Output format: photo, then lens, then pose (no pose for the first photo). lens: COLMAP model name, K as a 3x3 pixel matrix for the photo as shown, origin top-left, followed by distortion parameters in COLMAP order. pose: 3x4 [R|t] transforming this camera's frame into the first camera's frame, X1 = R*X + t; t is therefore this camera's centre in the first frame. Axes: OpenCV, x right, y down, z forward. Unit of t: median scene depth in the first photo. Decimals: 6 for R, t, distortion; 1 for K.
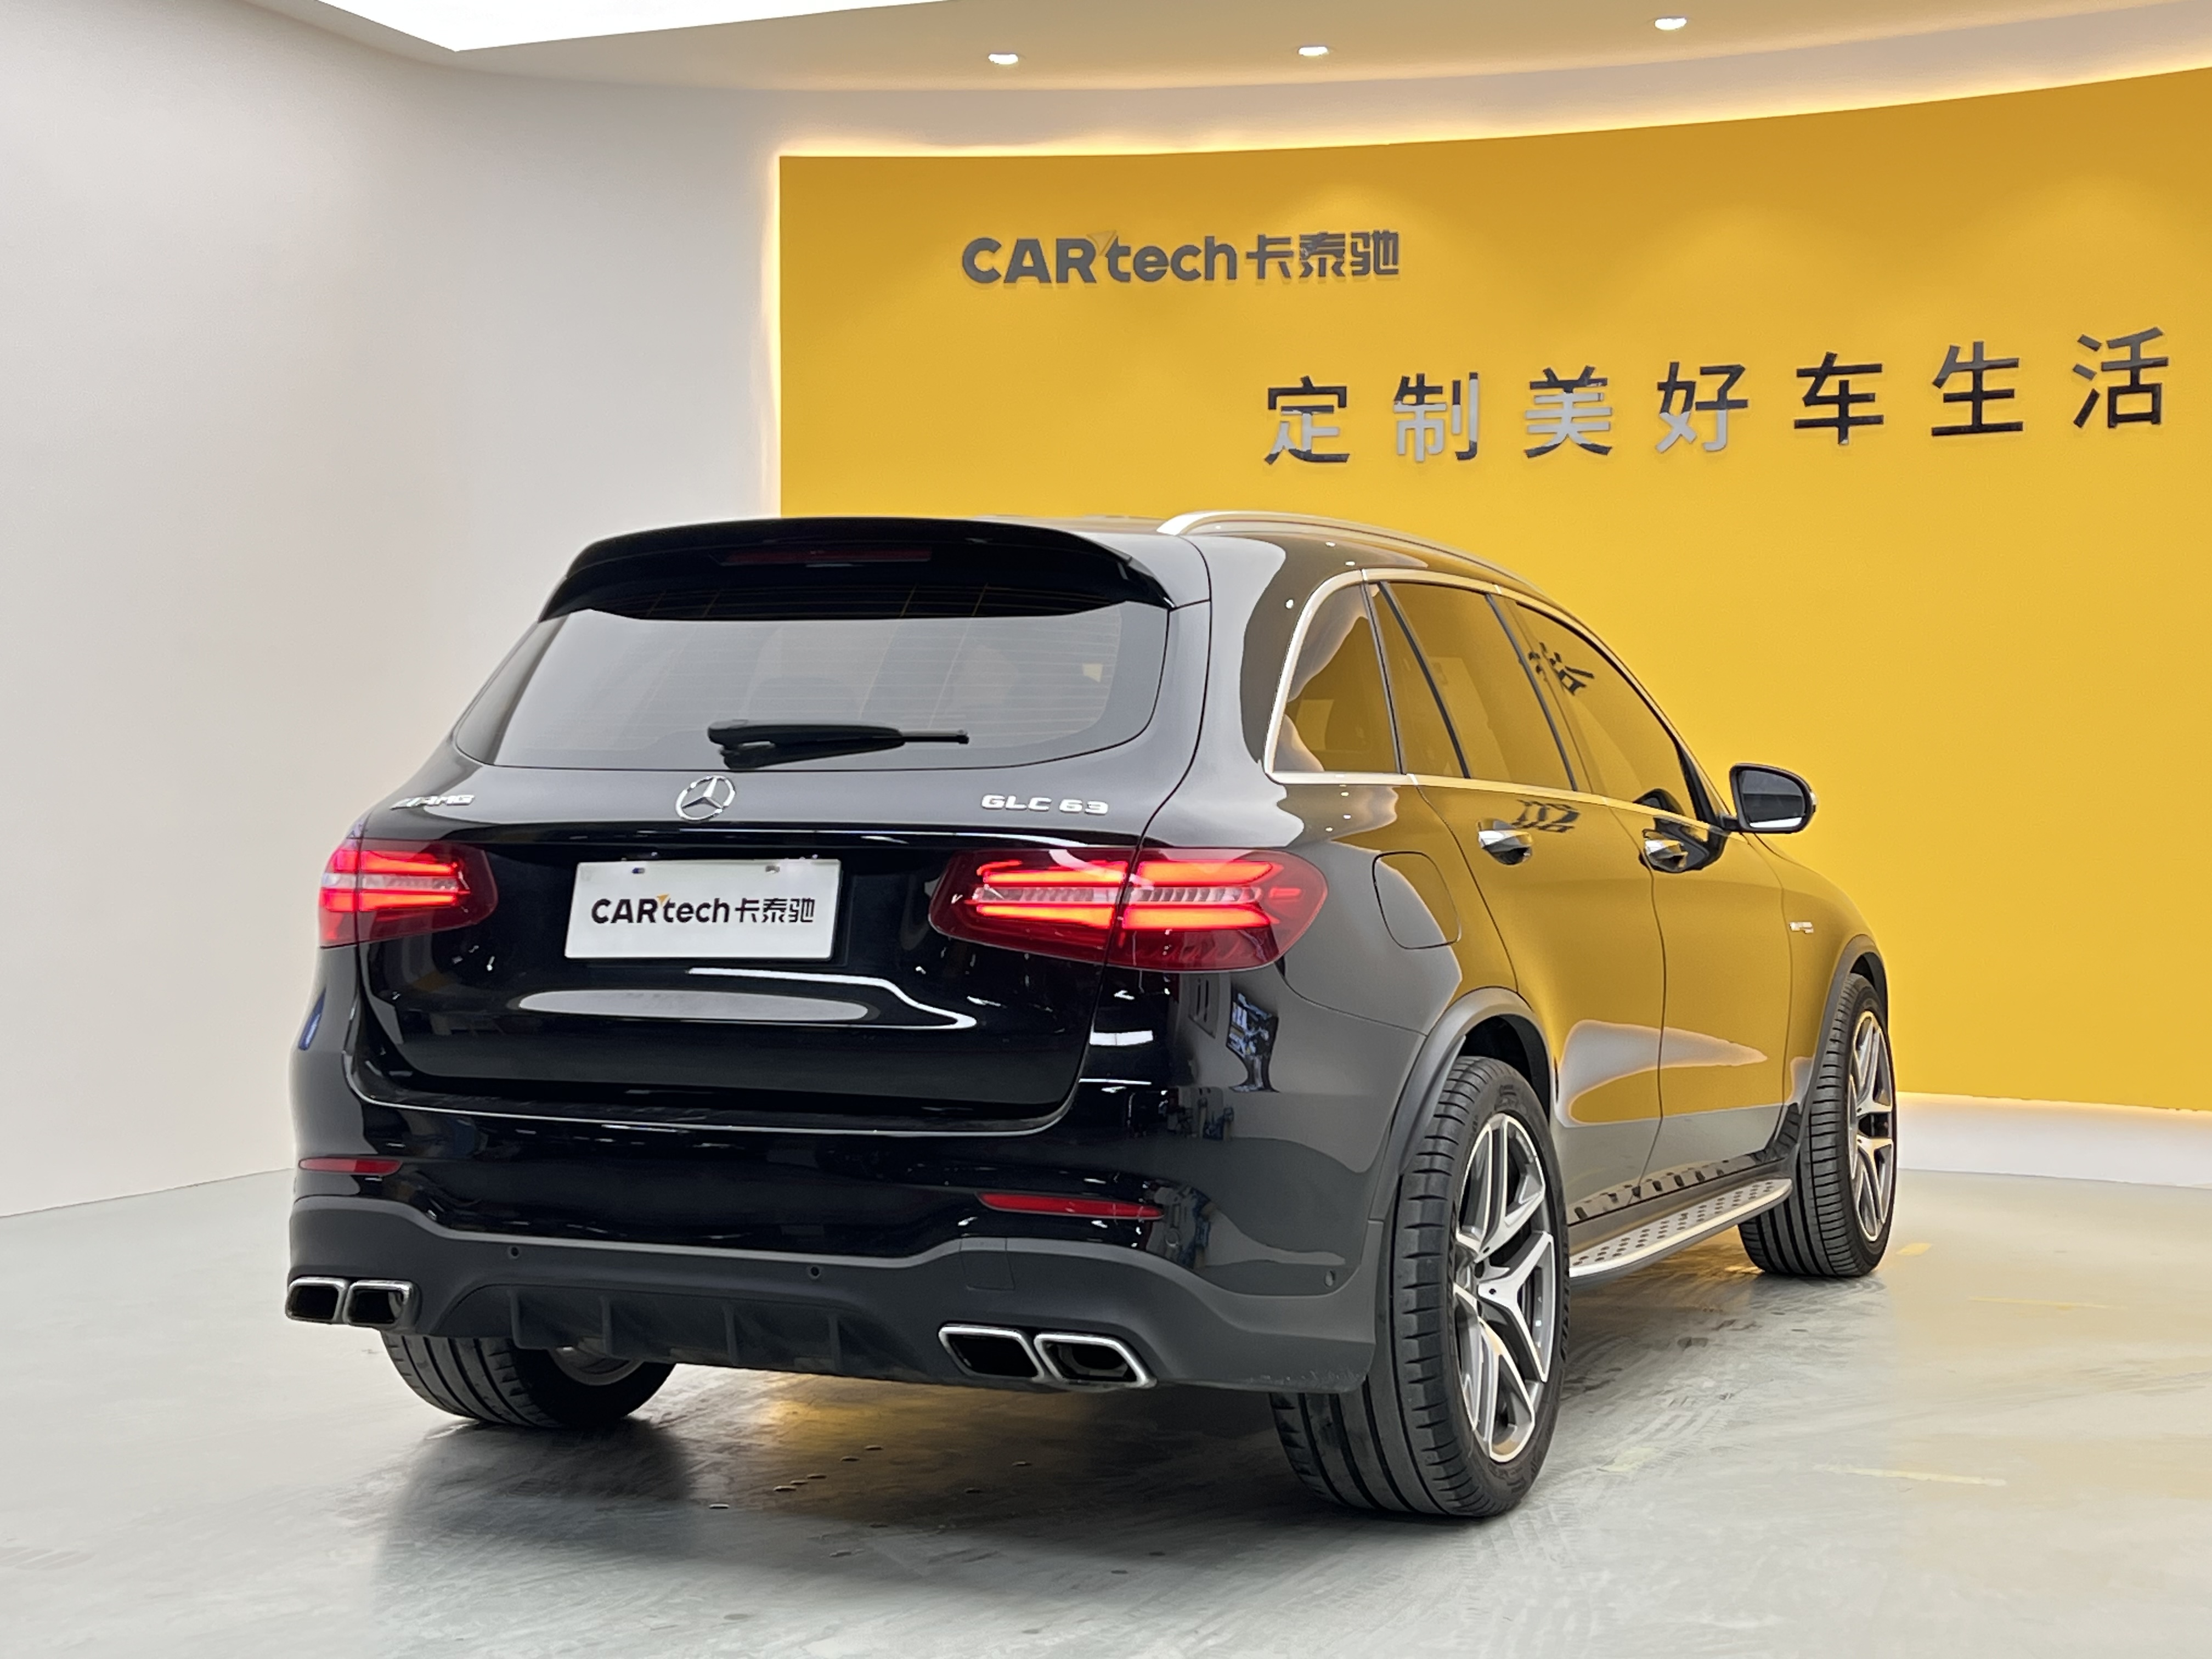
lens RADIAL K [[3231.4, 0, 1089.5], [0, 3231.4, 853.1], [0, 0, 1]] dist [0.073291, 0.000000]
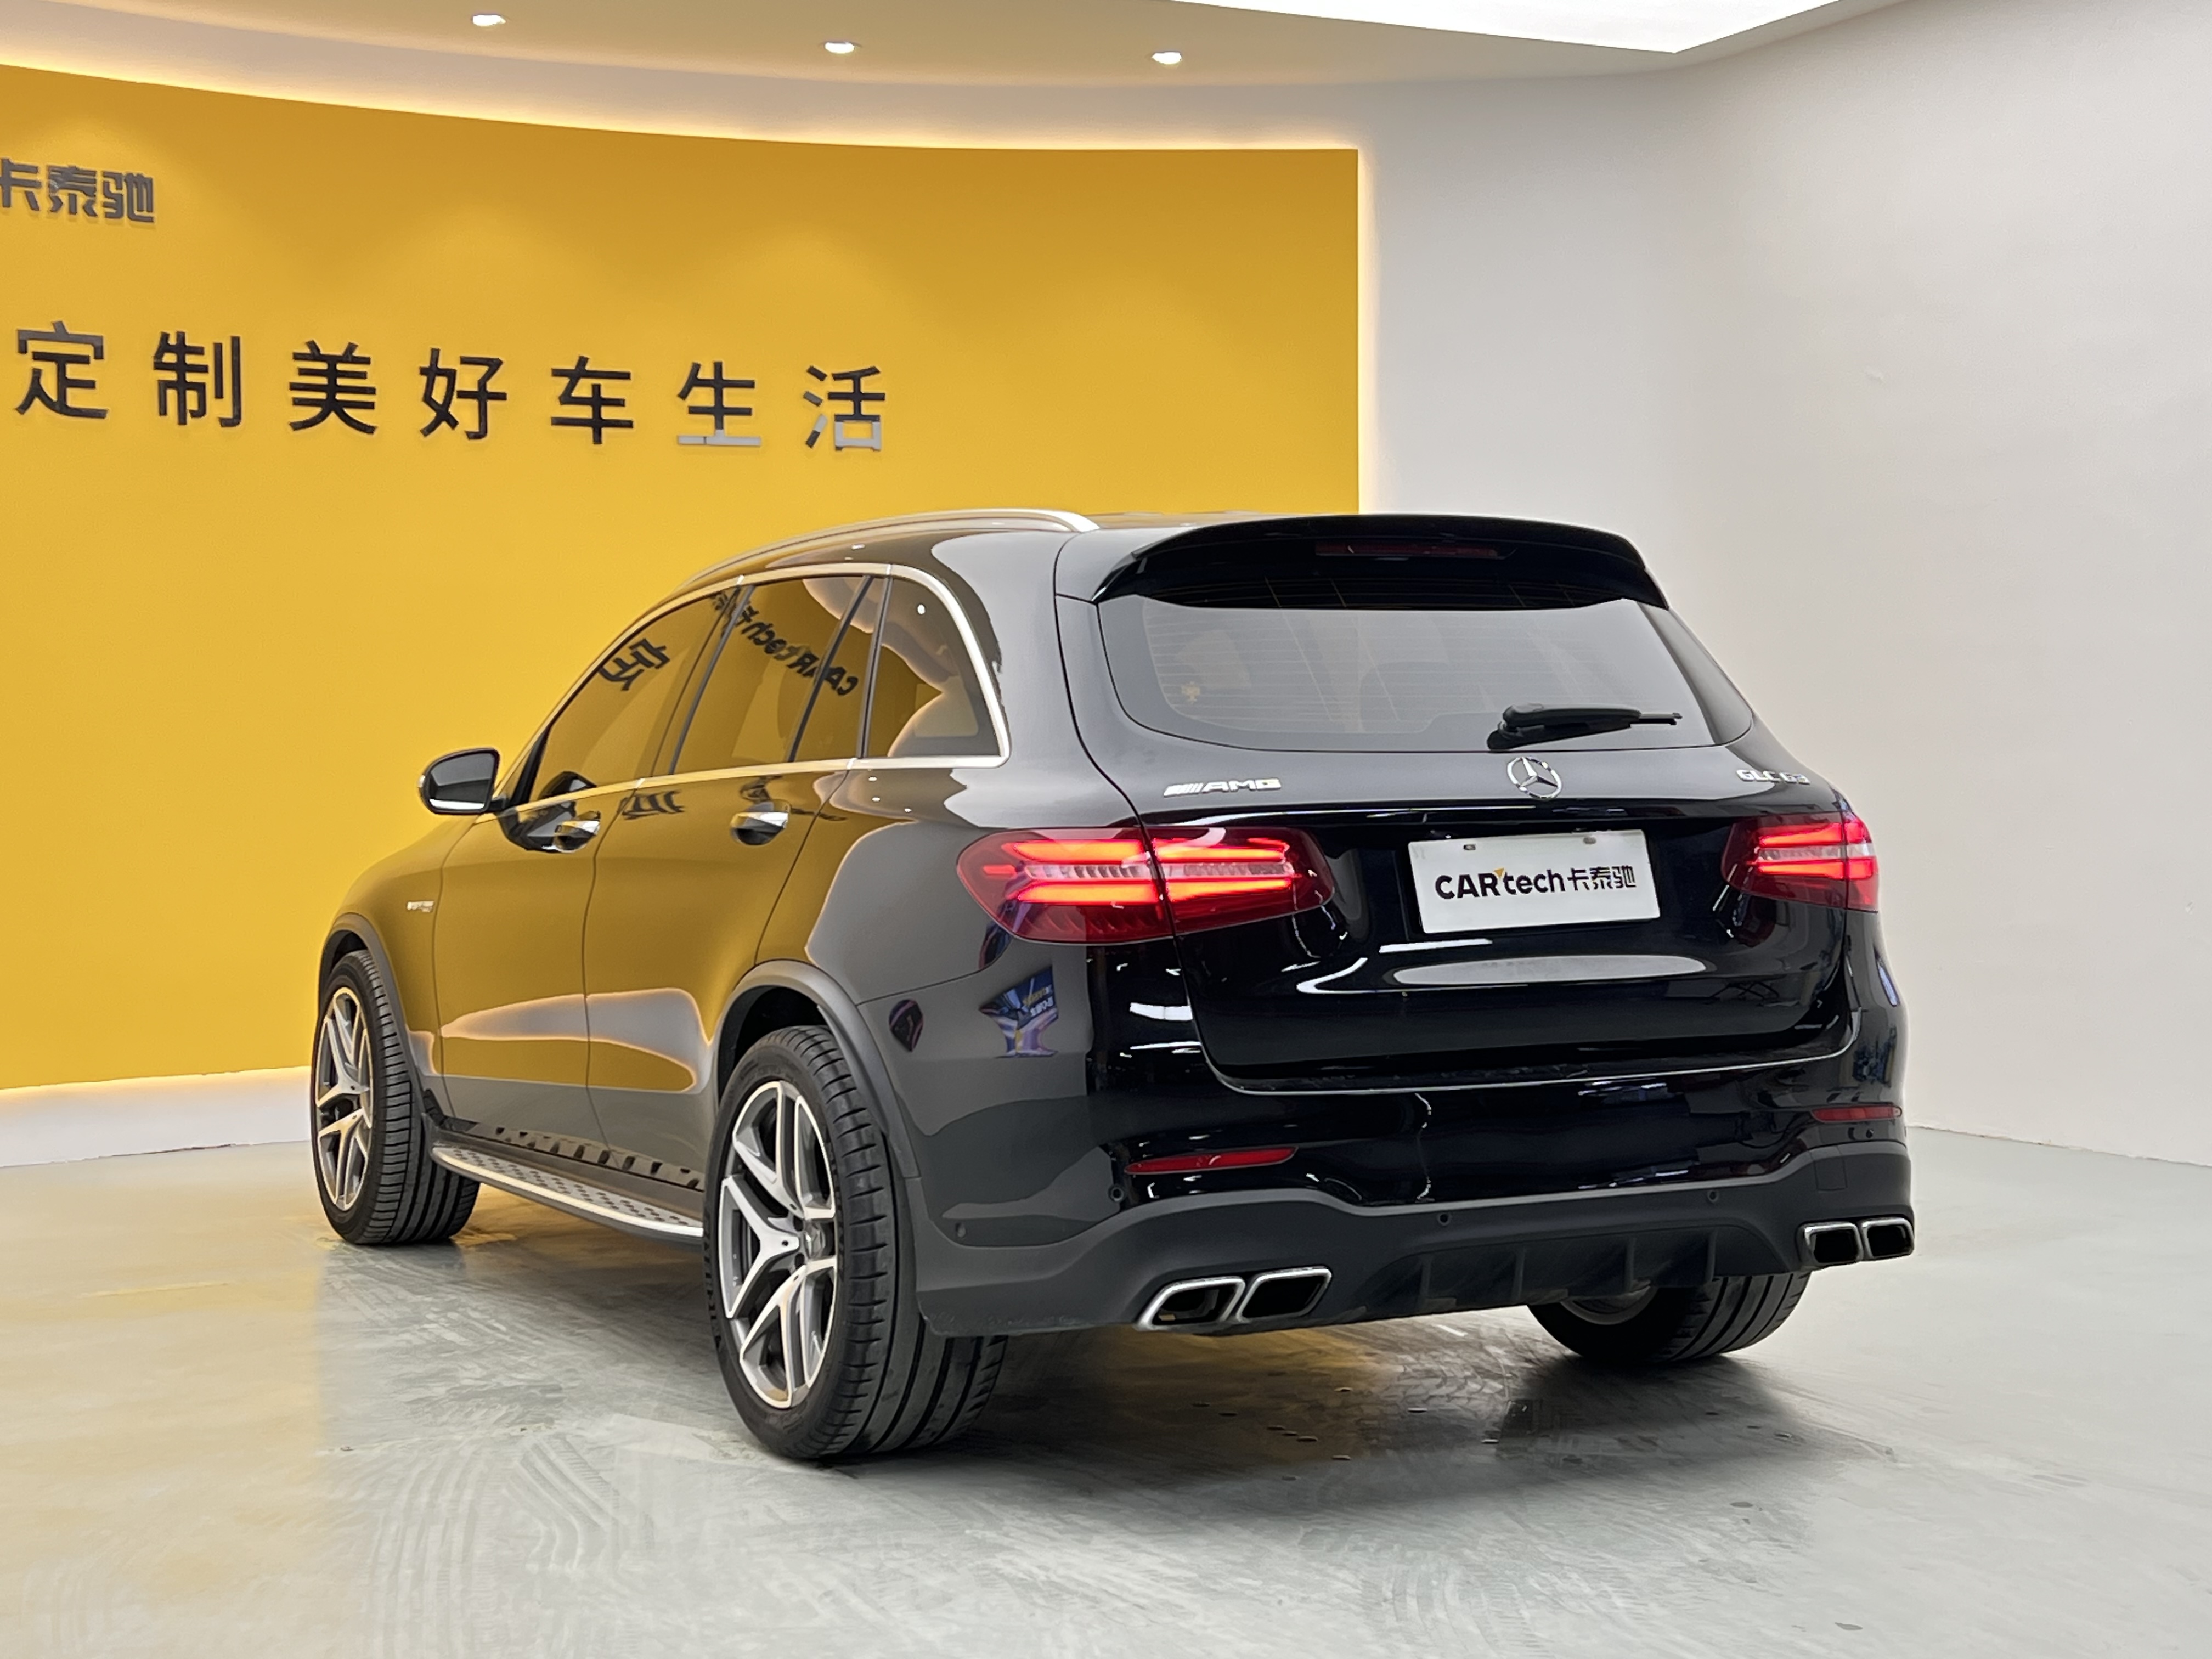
lens RADIAL K [[3231.4, 0, 1122.1], [0, 3231.4, 823.0], [0, 0, 1]] dist [0.073291, 0.000000]
pose [[0.629109, -0.022681, 0.776986, -0.473404], [0.024963, 0.999648, 0.008970, -0.006761], [-0.776916, 0.013753, 0.629454, 0.194583]]
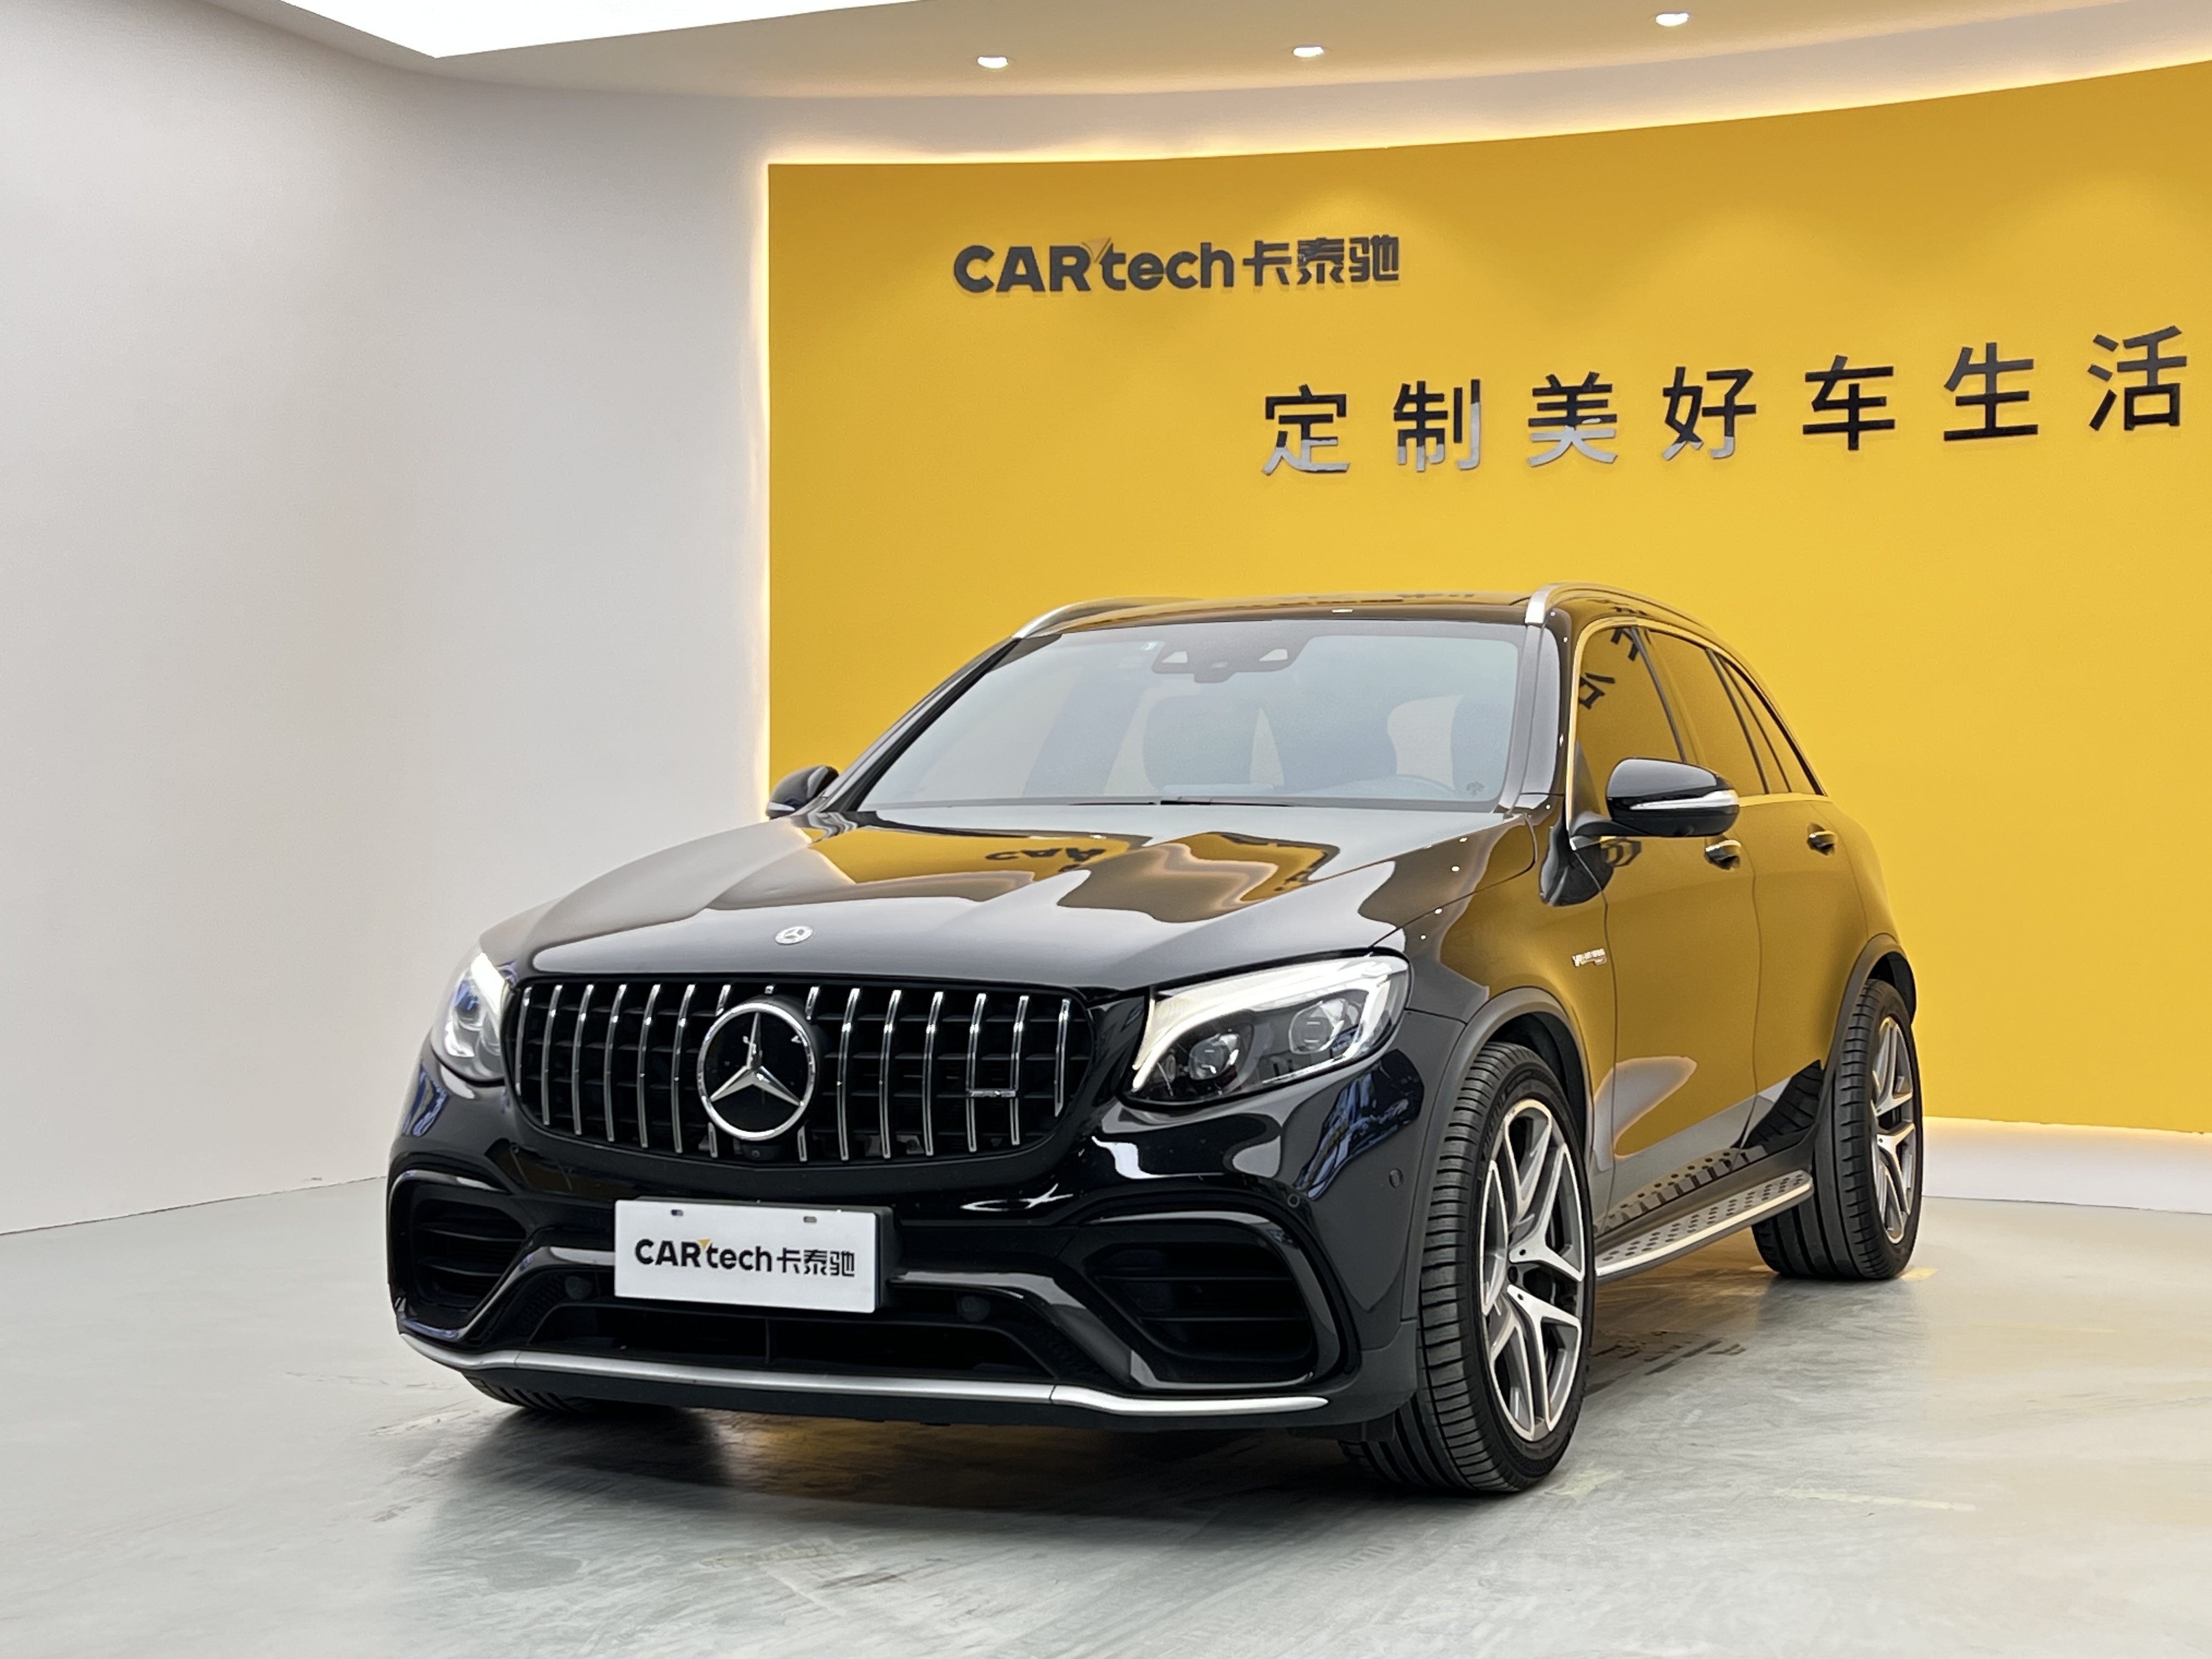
lens RADIAL K [[3231.4, 0, 1092.2], [0, 3231.4, 867.7], [0, 0, 1]] dist [0.073291, 0.000000]
pose [[0.999795, -0.001961, -0.020148, 0.022762], [0.001764, 0.999951, -0.009789, 0.008188], [0.020167, 0.009751, 0.999749, 0.023181]]
